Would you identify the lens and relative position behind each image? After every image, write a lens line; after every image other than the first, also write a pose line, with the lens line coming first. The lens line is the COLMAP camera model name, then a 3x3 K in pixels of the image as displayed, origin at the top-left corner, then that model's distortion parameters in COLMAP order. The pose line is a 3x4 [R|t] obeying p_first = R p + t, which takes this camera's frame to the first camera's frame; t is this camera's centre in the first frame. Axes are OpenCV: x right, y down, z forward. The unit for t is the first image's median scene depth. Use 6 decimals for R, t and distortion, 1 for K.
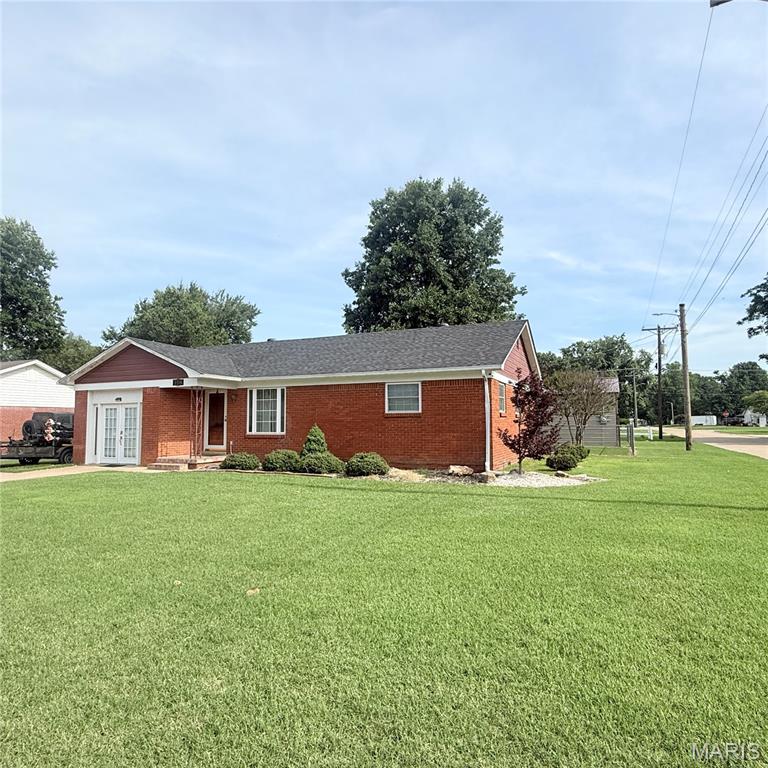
lens RADIAL K [[523.7, 0, 384.1], [0, 523.7, 383.7], [0, 0, 1]] dist [-0.002061, -0.000193]
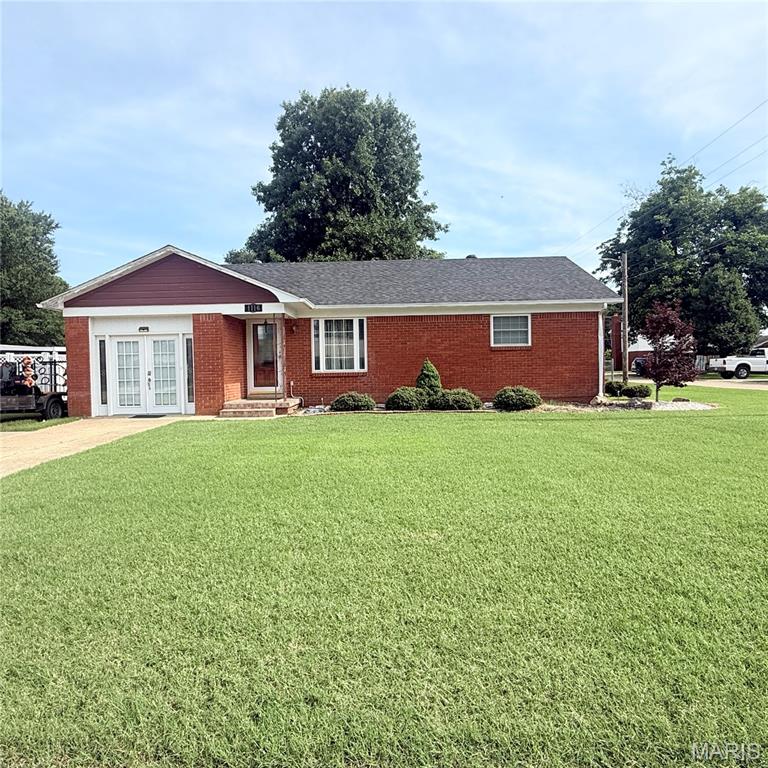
lens RADIAL K [[567.0, 0, 384.0], [0, 567.0, 385.1], [0, 0, 1]] dist [0.001919, -0.000054]
pose [[0.919422, -0.024731, 0.392494, -0.522848], [-0.015506, 0.994965, 0.099017, 0.024367], [-0.392967, -0.097124, 0.914409, 0.115116]]
